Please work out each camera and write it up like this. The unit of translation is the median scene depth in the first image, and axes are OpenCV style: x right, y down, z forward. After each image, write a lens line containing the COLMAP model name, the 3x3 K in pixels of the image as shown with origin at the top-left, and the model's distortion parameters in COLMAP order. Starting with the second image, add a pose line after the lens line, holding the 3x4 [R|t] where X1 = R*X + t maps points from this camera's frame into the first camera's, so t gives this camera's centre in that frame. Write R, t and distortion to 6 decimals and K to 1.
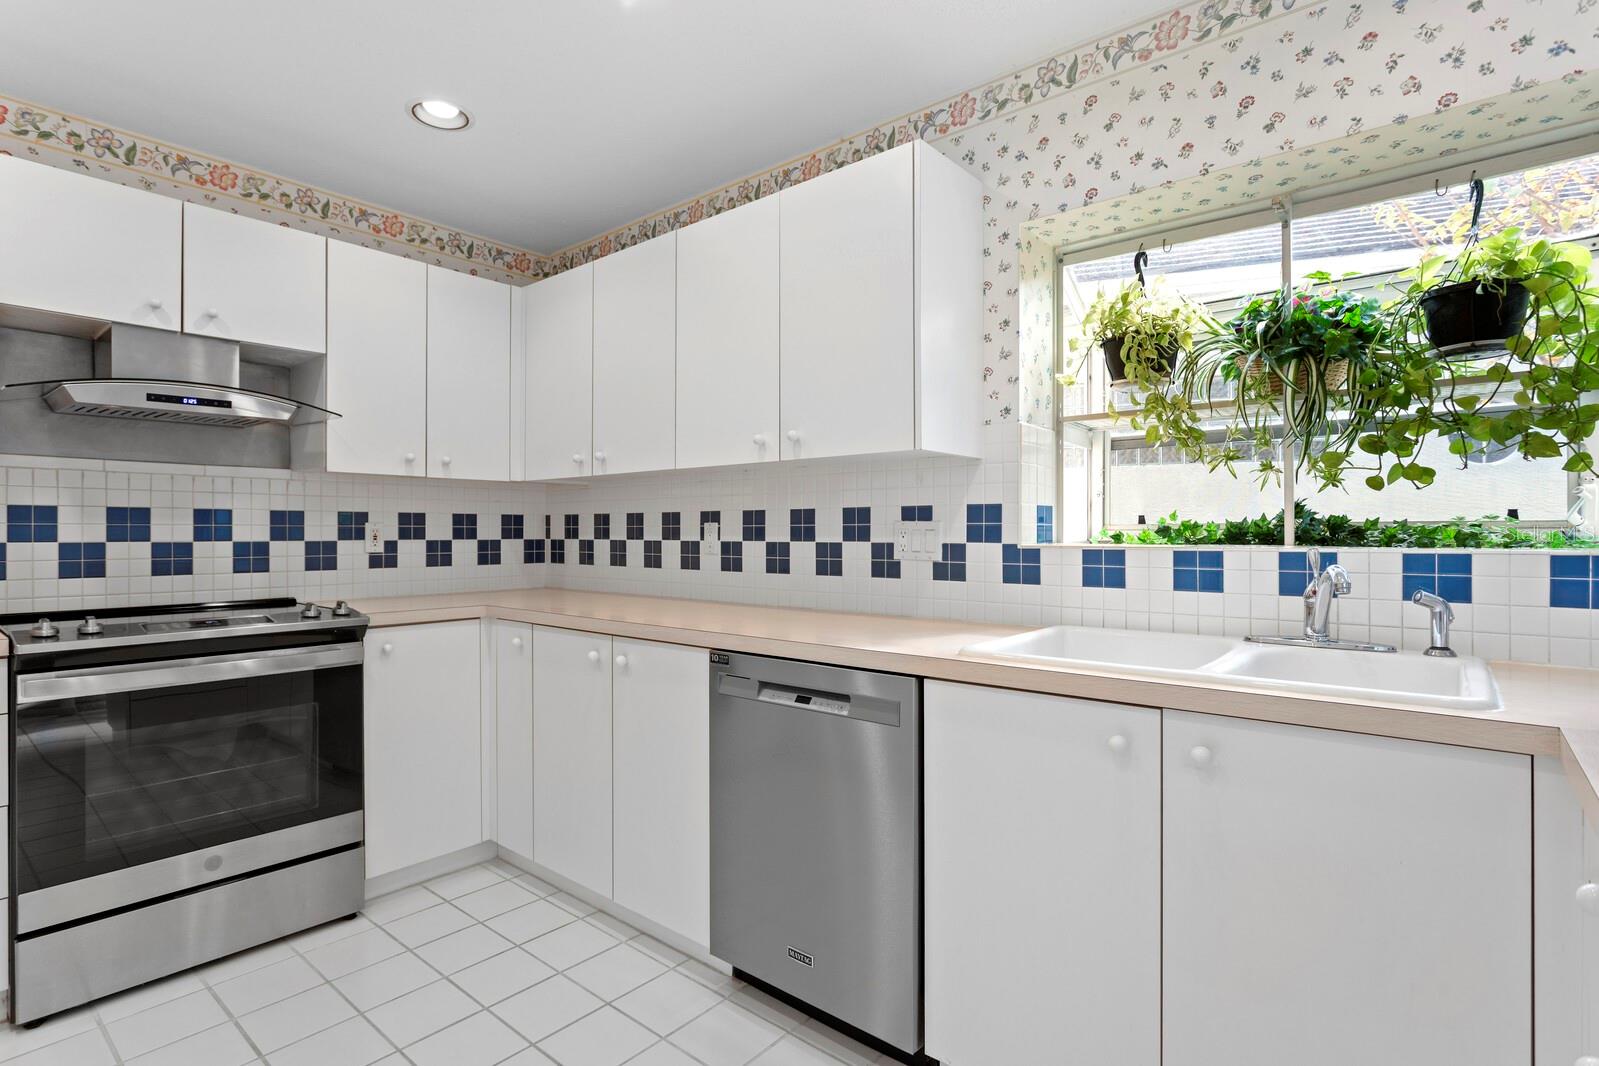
lens RADIAL K [[792.9, 0, 788.6], [0, 792.9, 533.4], [0, 0, 1]] dist [-0.015284, 0.007058]
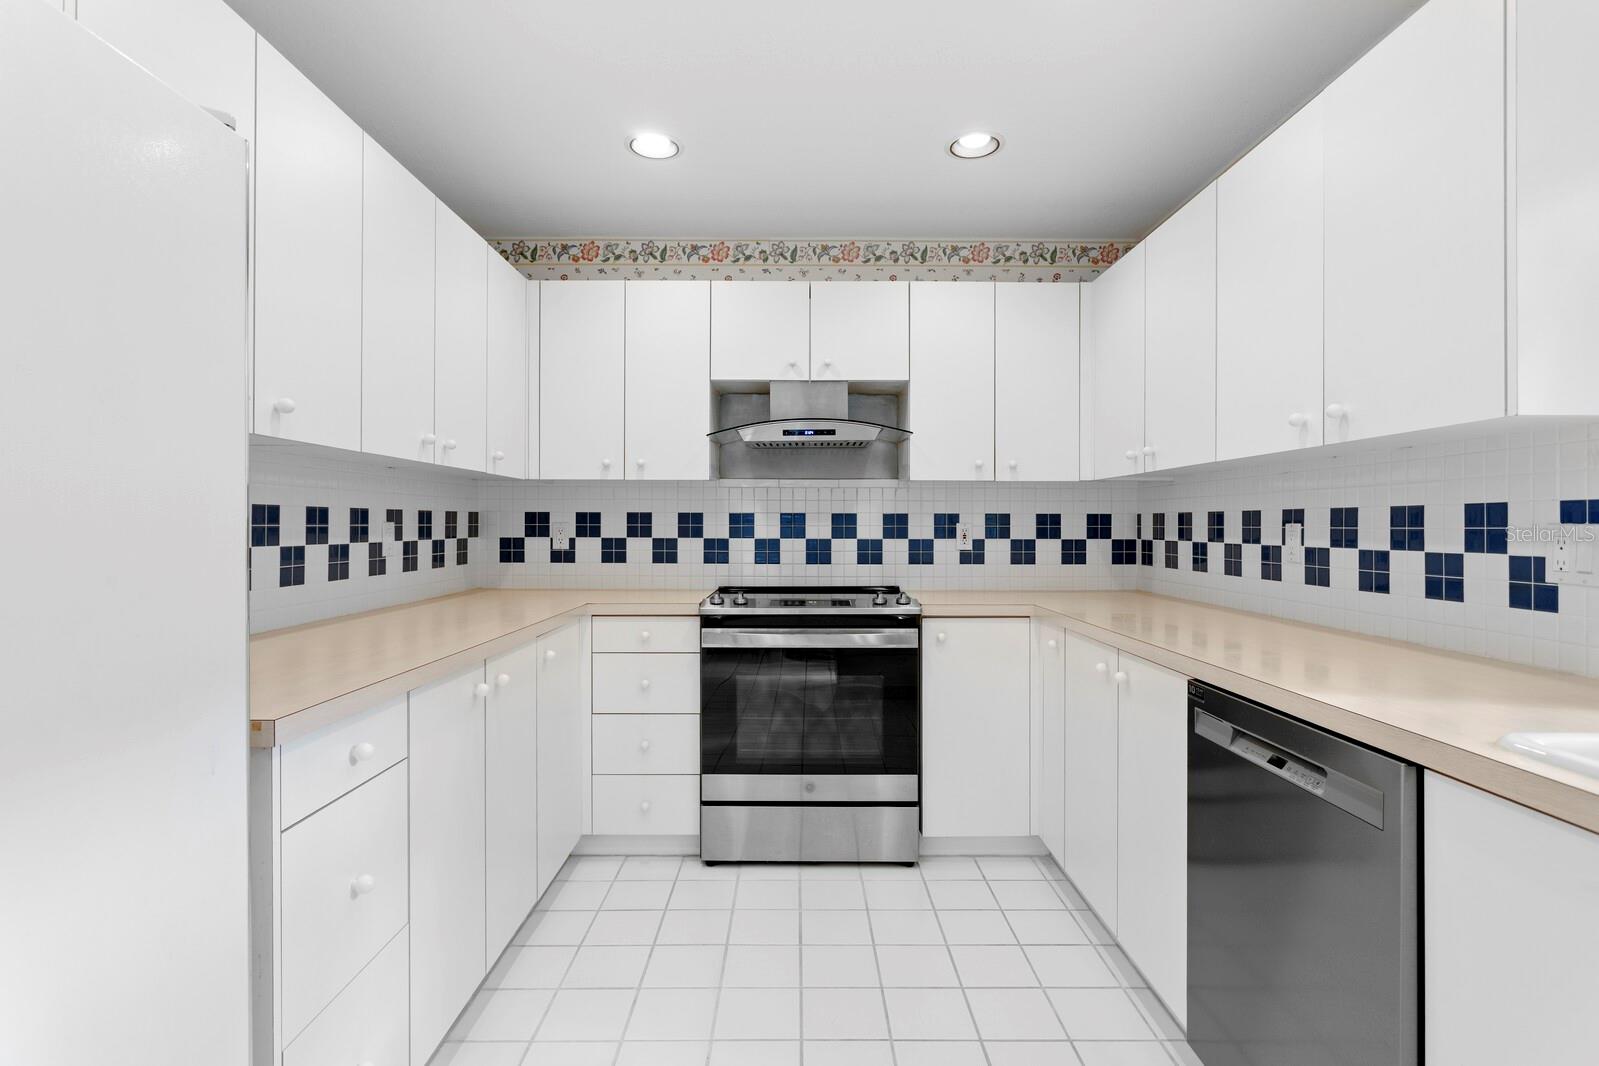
lens RADIAL K [[792.9, 0, 801.1], [0, 792.9, 525.8], [0, 0, 1]] dist [-0.015284, 0.007058]
pose [[0.653128, 0.002129, -0.757245, 0.208768], [-0.002857, 0.999996, 0.000348, -0.011512], [0.757242, 0.001936, 0.653131, 0.111812]]
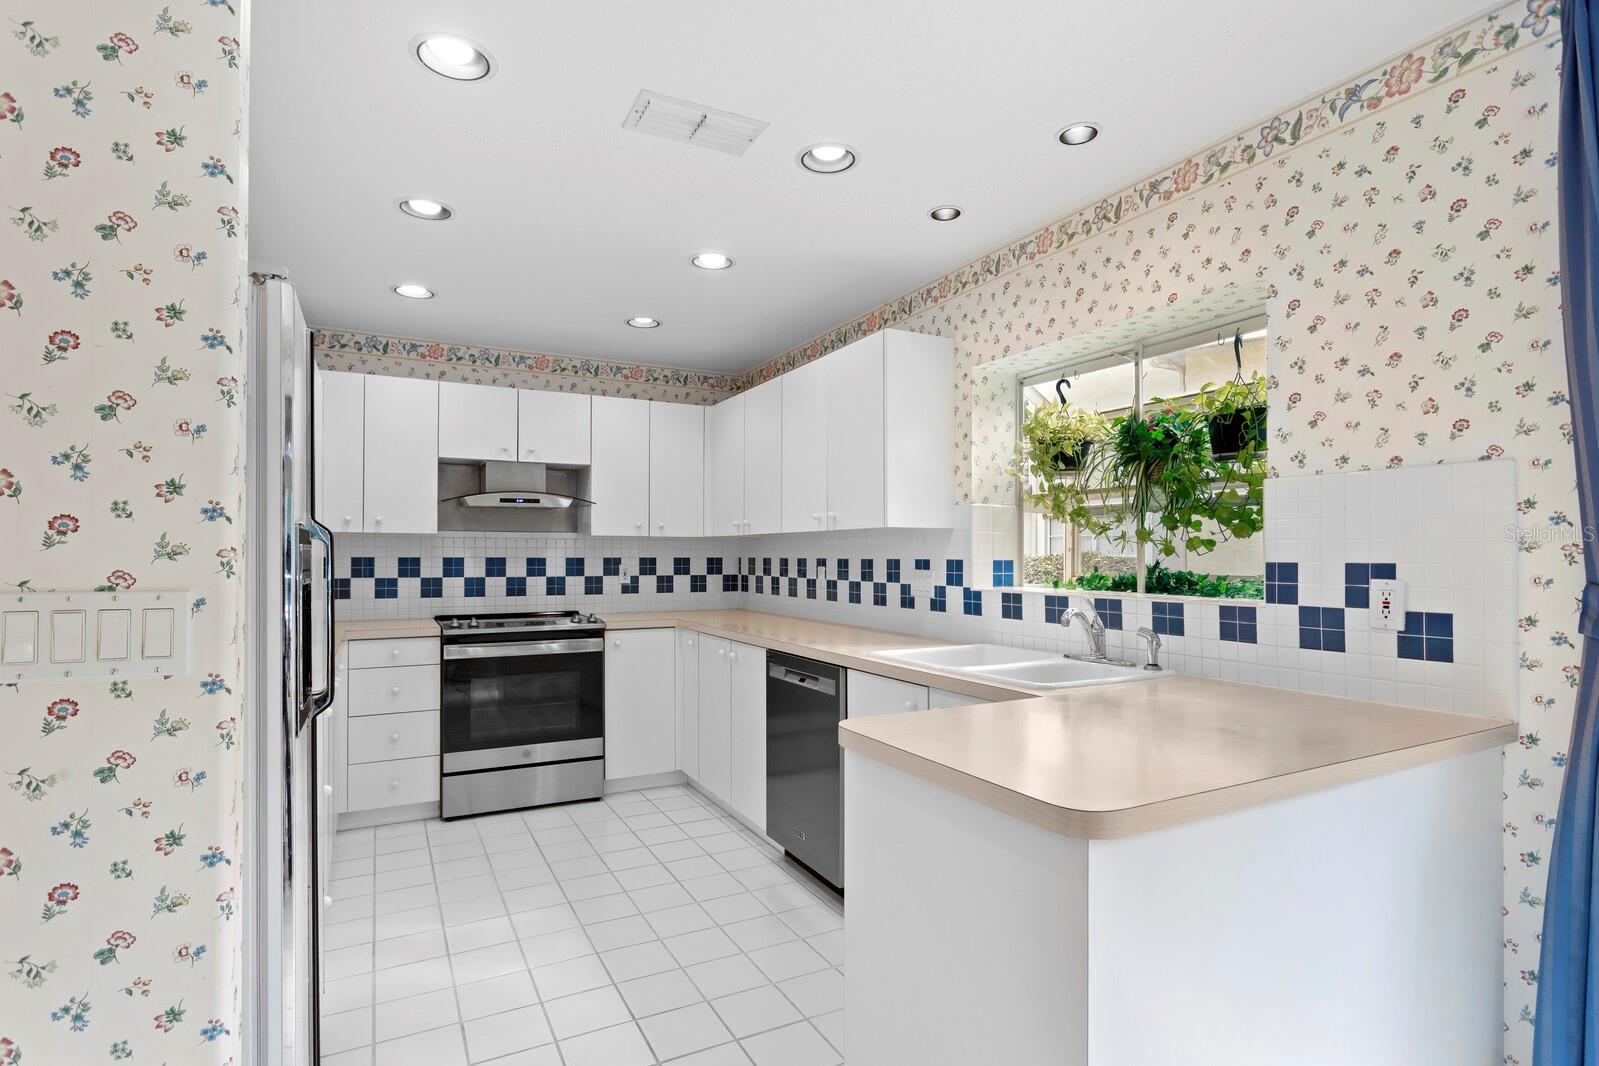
lens RADIAL K [[792.9, 0, 784.6], [0, 792.9, 548.2], [0, 0, 1]] dist [-0.015284, 0.007058]
pose [[0.924474, -0.002507, -0.381236, 0.443220], [-0.001227, 0.999954, -0.009551, -0.037524], [0.381242, 0.009298, 0.924428, -0.401298]]
